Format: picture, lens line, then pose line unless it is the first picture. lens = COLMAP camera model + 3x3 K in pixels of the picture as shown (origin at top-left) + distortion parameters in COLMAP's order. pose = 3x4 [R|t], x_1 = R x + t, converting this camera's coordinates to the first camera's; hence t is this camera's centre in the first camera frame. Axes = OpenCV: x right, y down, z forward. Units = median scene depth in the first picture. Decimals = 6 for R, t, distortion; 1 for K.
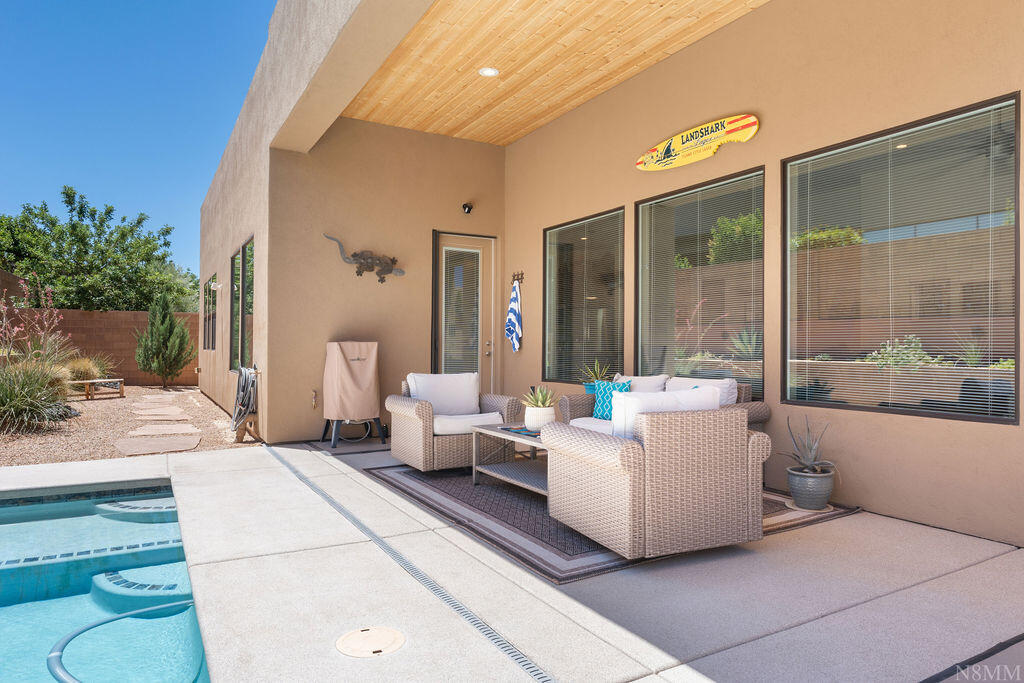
lens RADIAL K [[680.4, 0, 508.7], [0, 680.4, 343.9], [0, 0, 1]] dist [-0.002513, 0.000659]
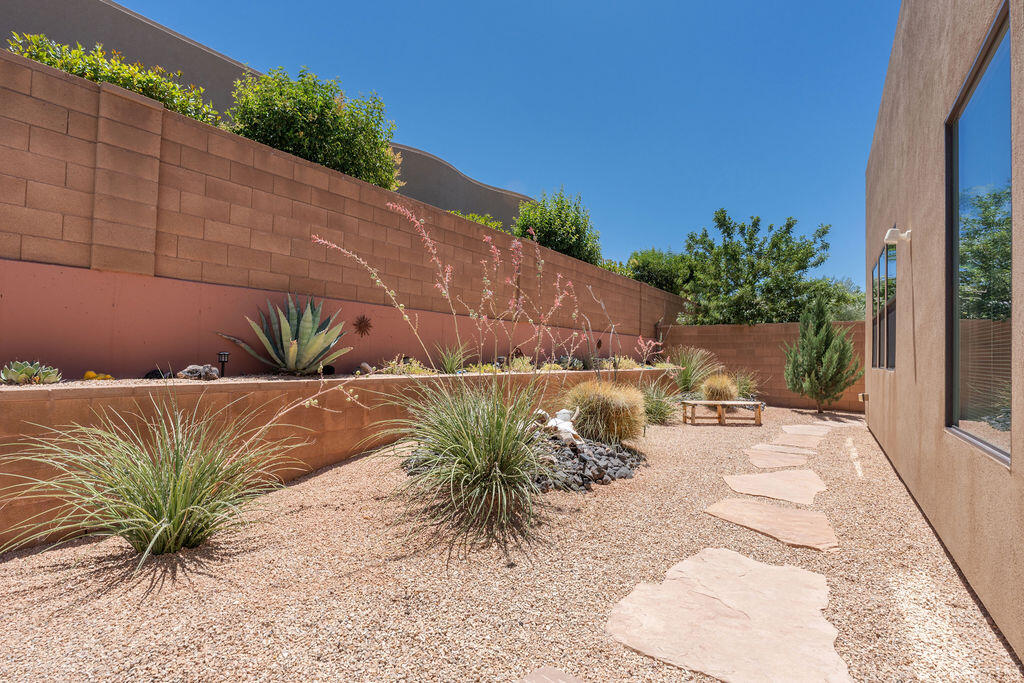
lens RADIAL K [[478.0, 0, 511.1], [0, 478.0, 343.0], [0, 0, 1]] dist [-0.001383, 0.000070]
pose [[0.473371, -0.029096, -0.880382, -0.173986], [-0.003382, 0.999387, -0.034847, 0.001759], [0.880857, 0.019474, 0.472982, 0.397997]]
